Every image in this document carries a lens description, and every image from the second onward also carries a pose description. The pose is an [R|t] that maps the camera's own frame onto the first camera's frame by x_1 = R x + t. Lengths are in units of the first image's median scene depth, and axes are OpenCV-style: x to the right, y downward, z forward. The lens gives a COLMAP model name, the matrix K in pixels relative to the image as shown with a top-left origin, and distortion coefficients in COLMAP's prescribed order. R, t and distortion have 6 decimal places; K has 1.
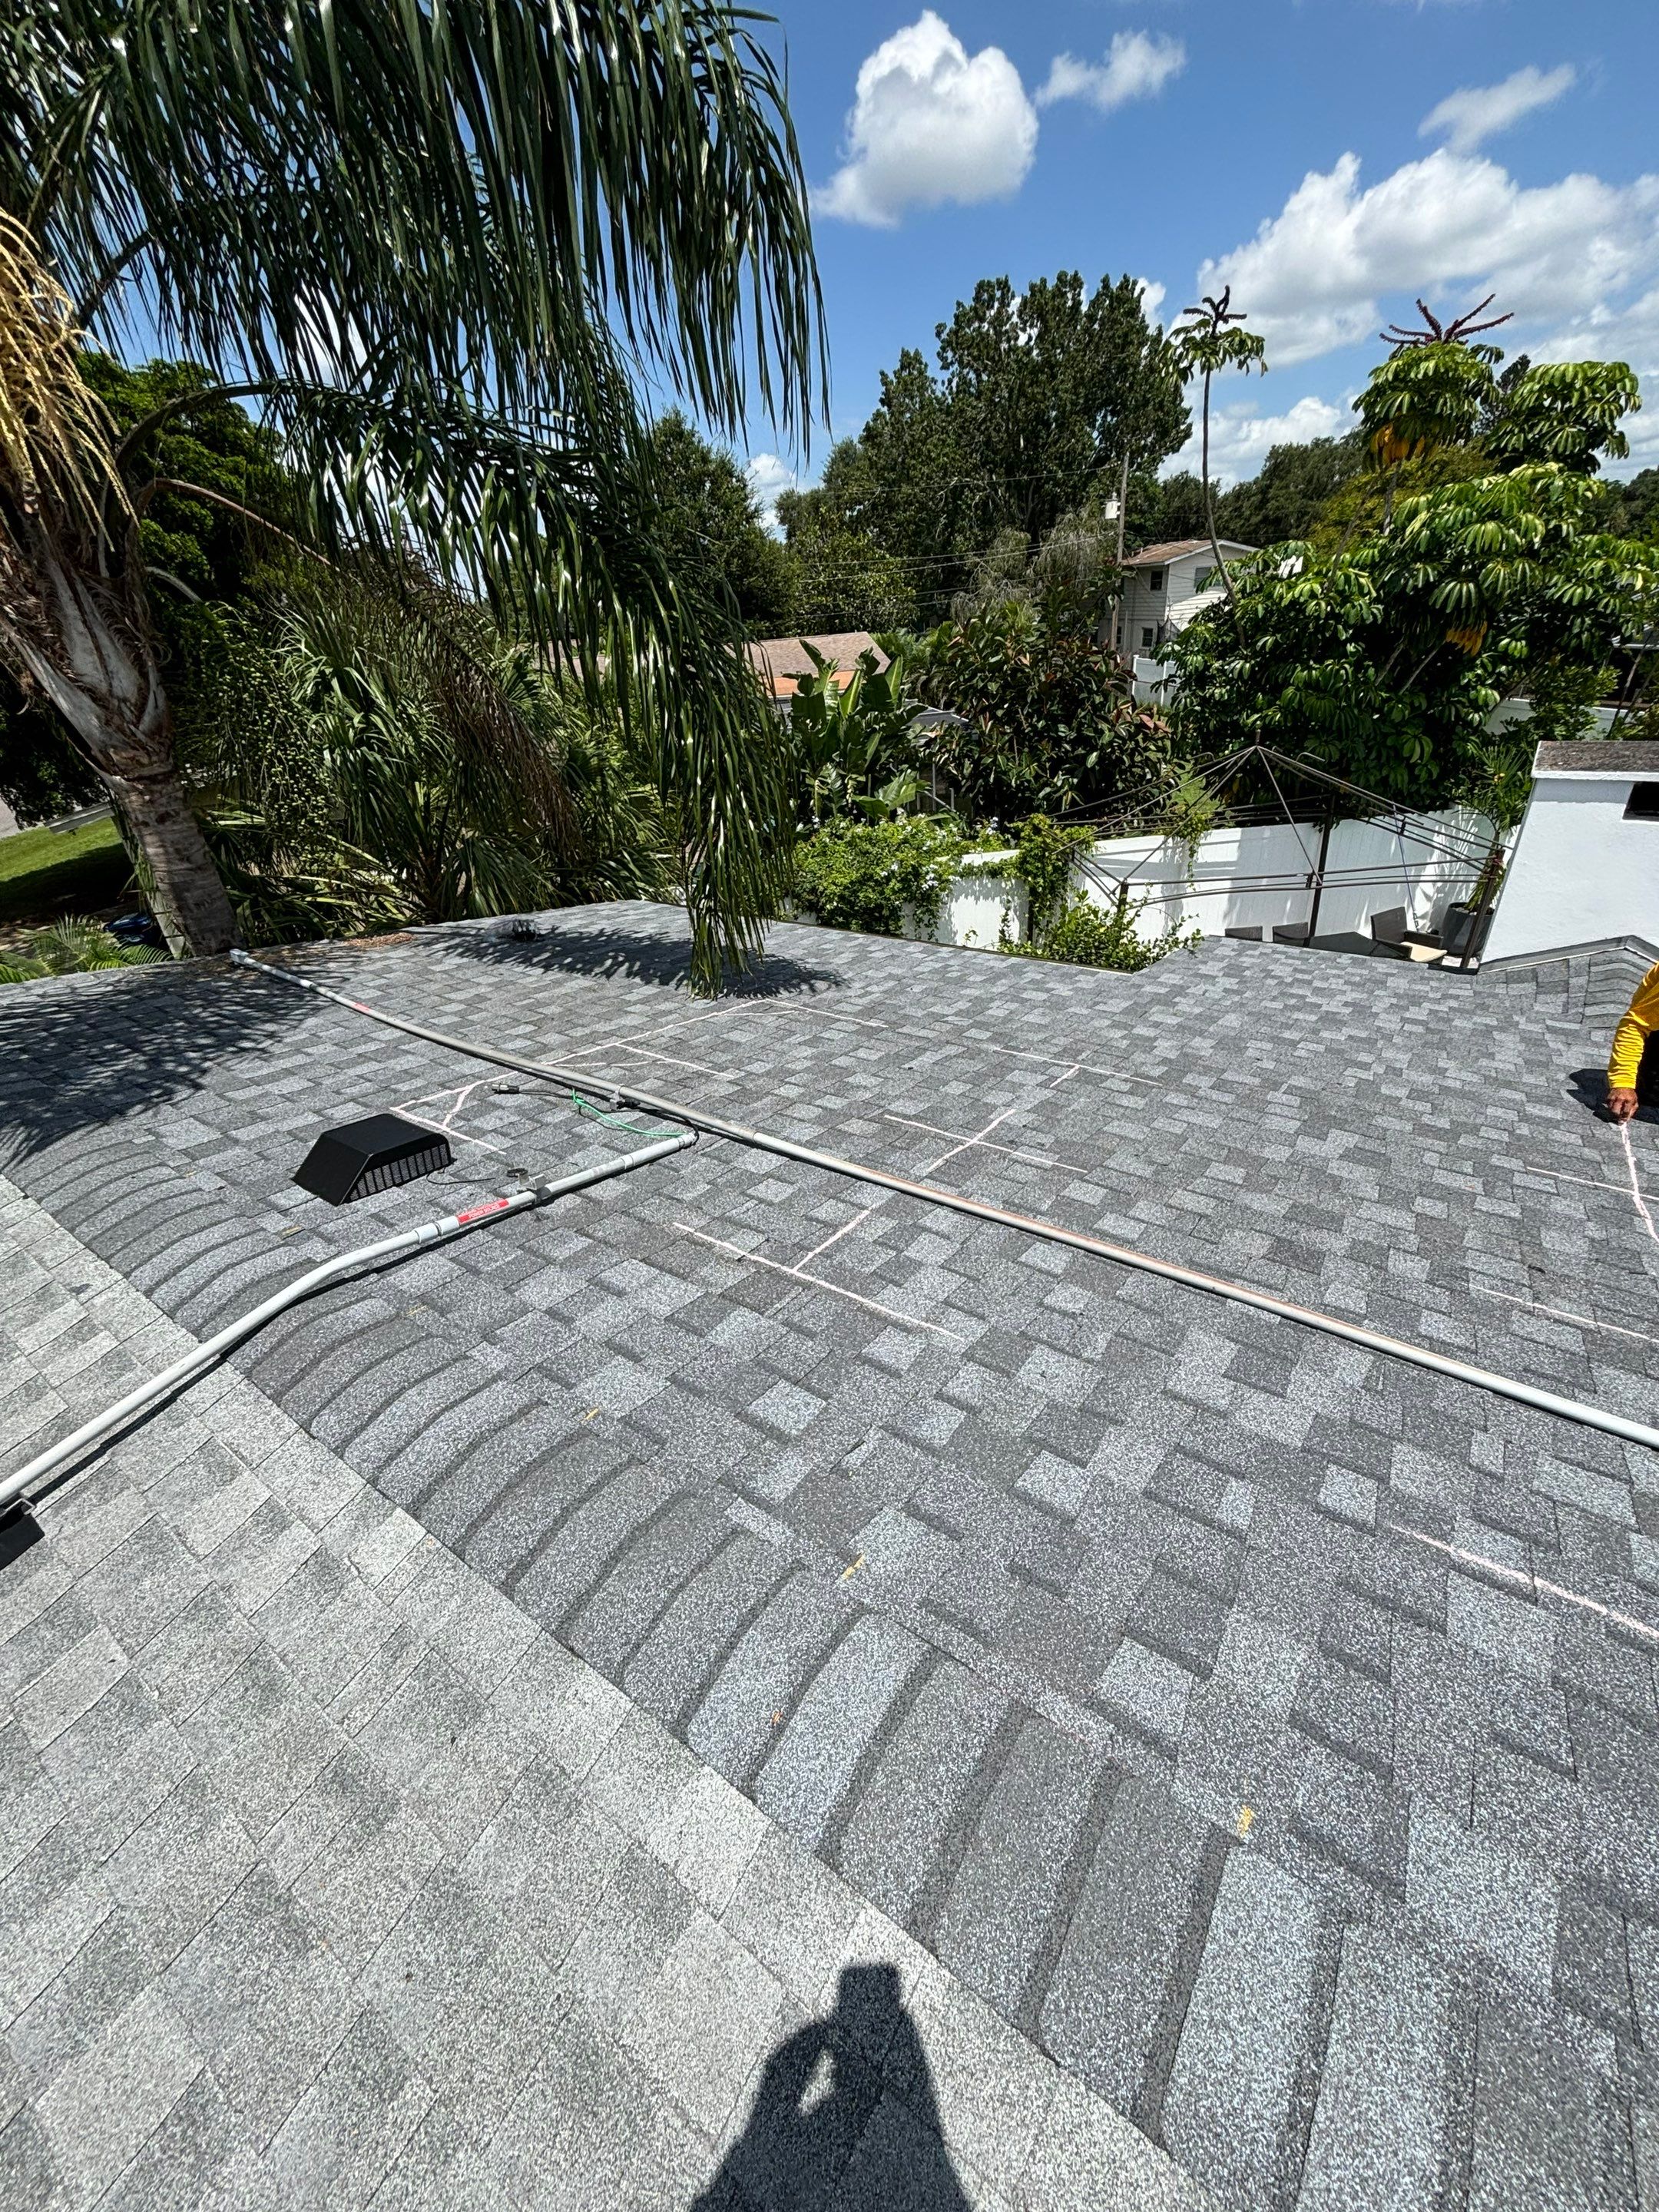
lens RADIAL K [[893.6, 0, 828.5], [0, 893.6, 1119.2], [0, 0, 1]] dist [-0.000850, 0.003157]
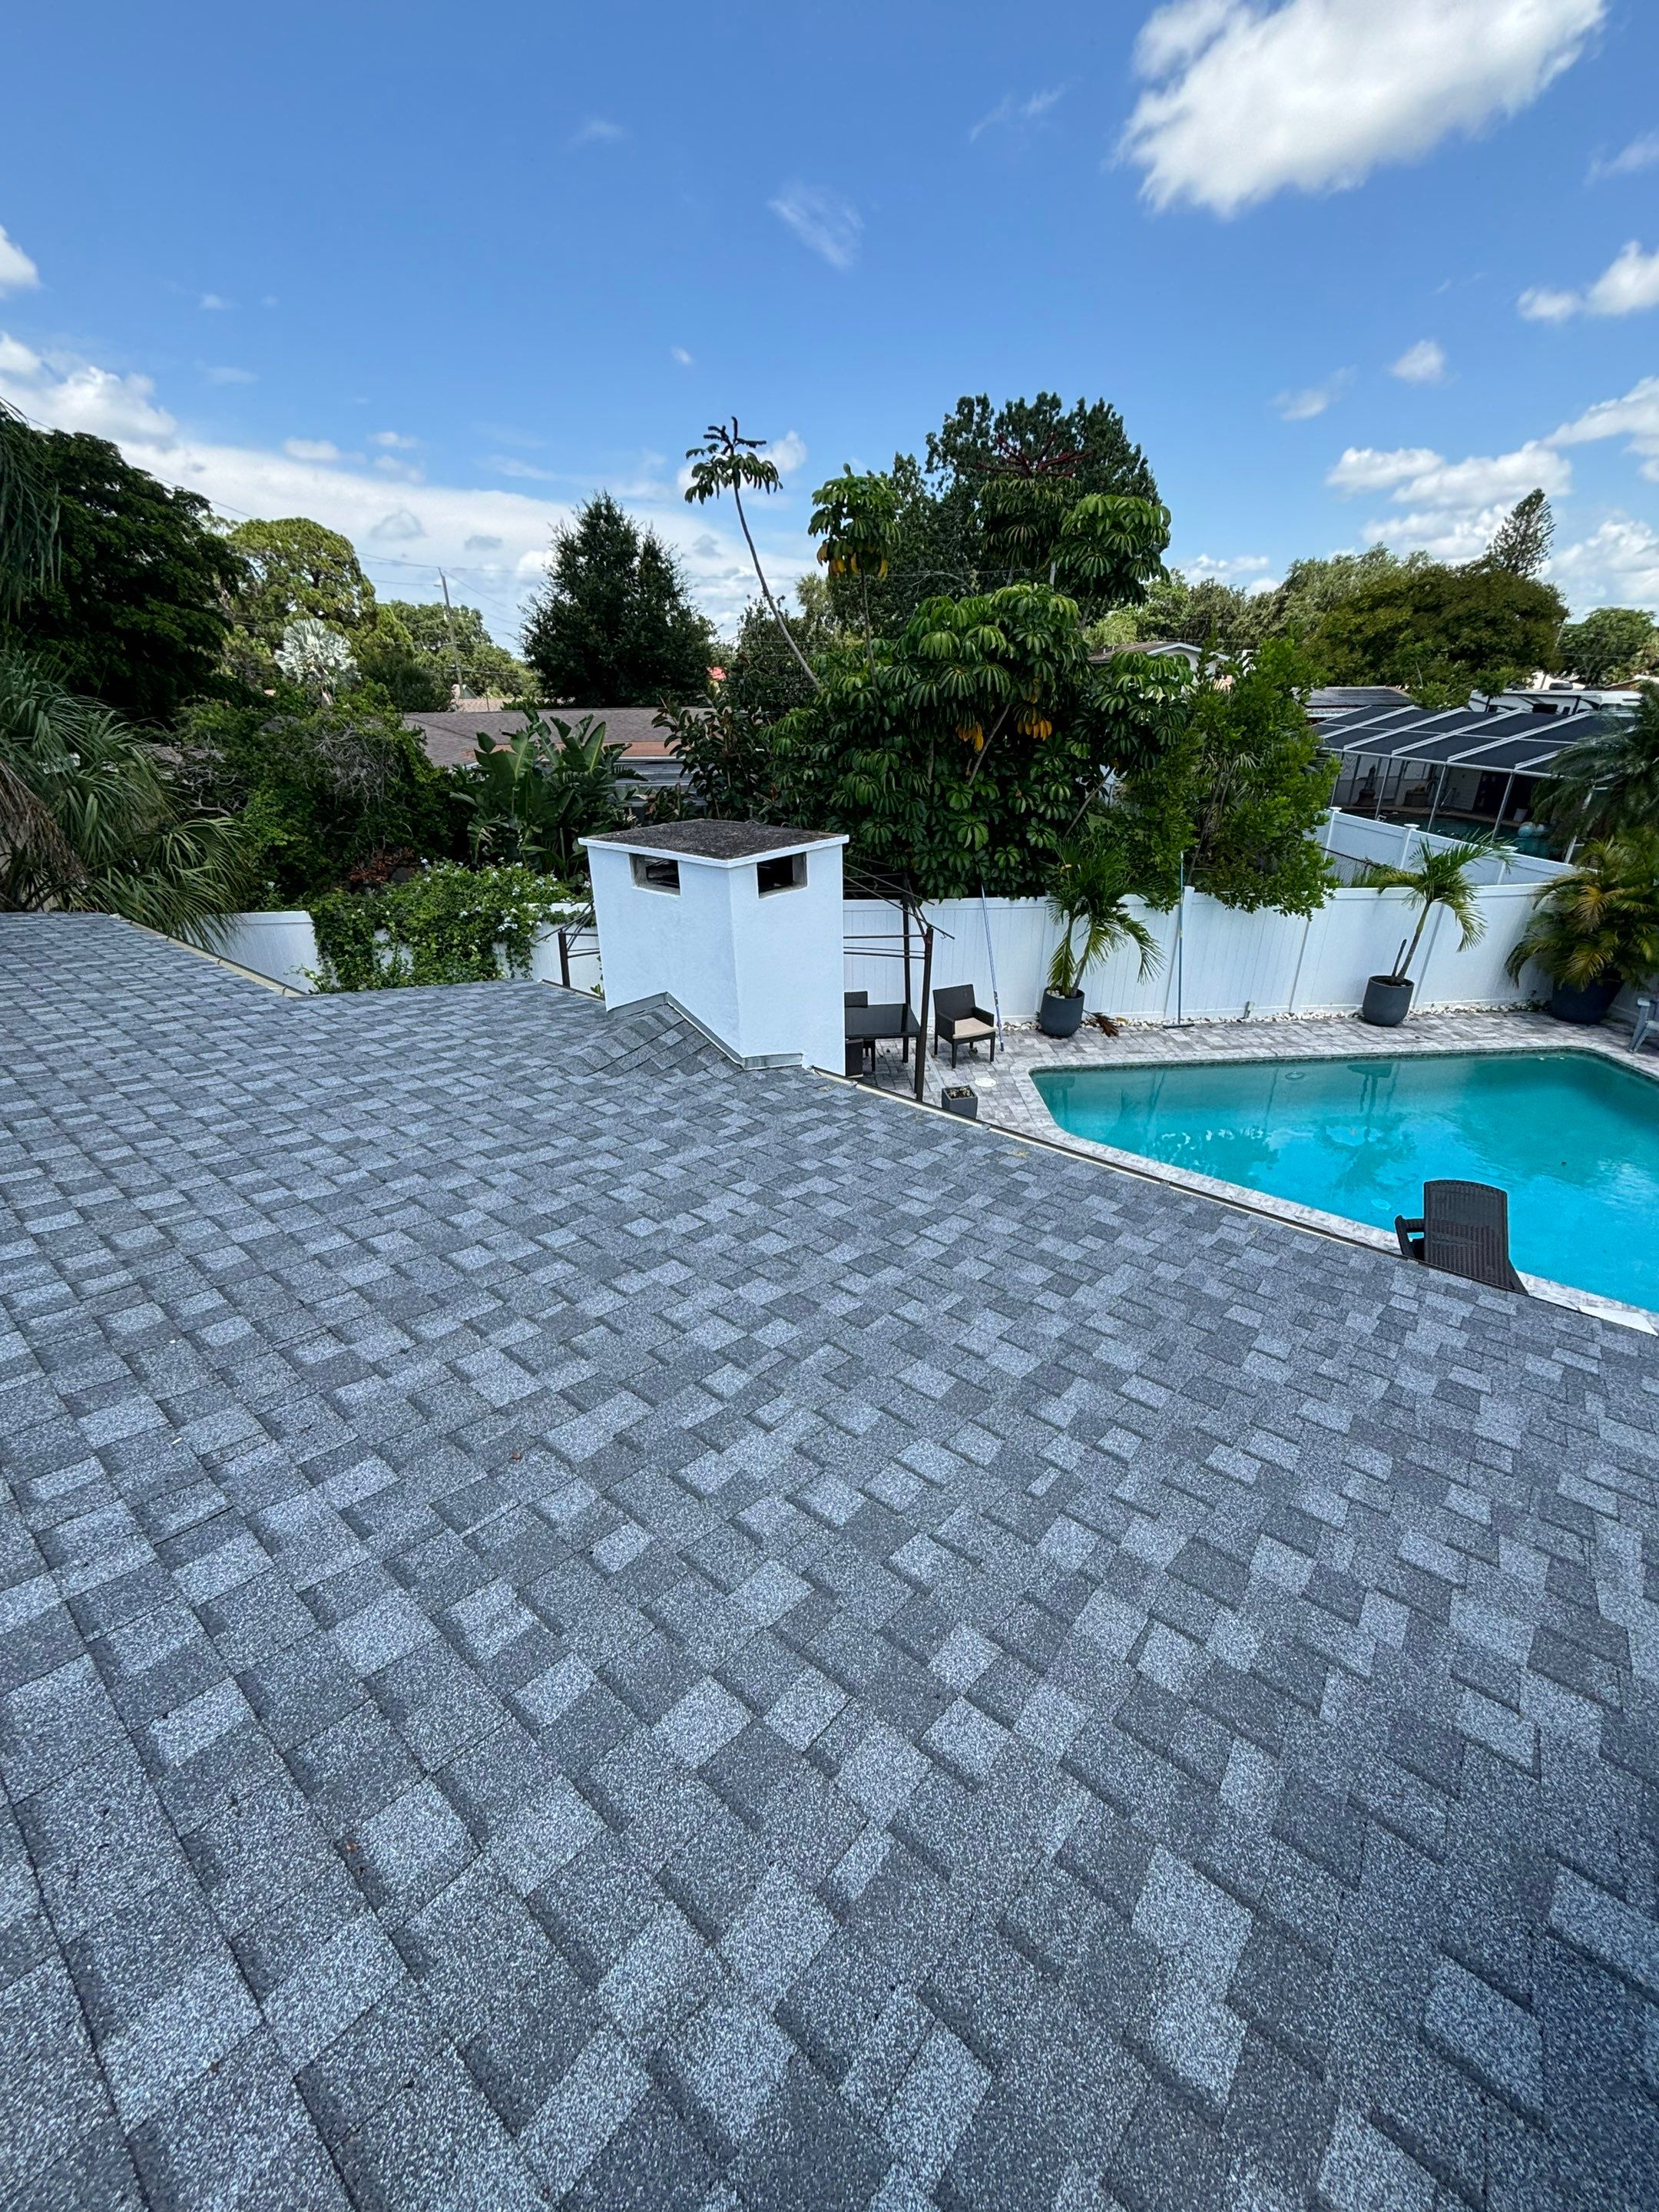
lens RADIAL K [[893.6, 0, 832.4], [0, 893.6, 1114.9], [0, 0, 1]] dist [-0.000850, 0.003157]
pose [[0.995979, 0.080475, -0.039369, 0.125365], [-0.083018, 0.994233, -0.067887, 0.000196], [0.033679, 0.070882, 0.996916, -0.008282]]
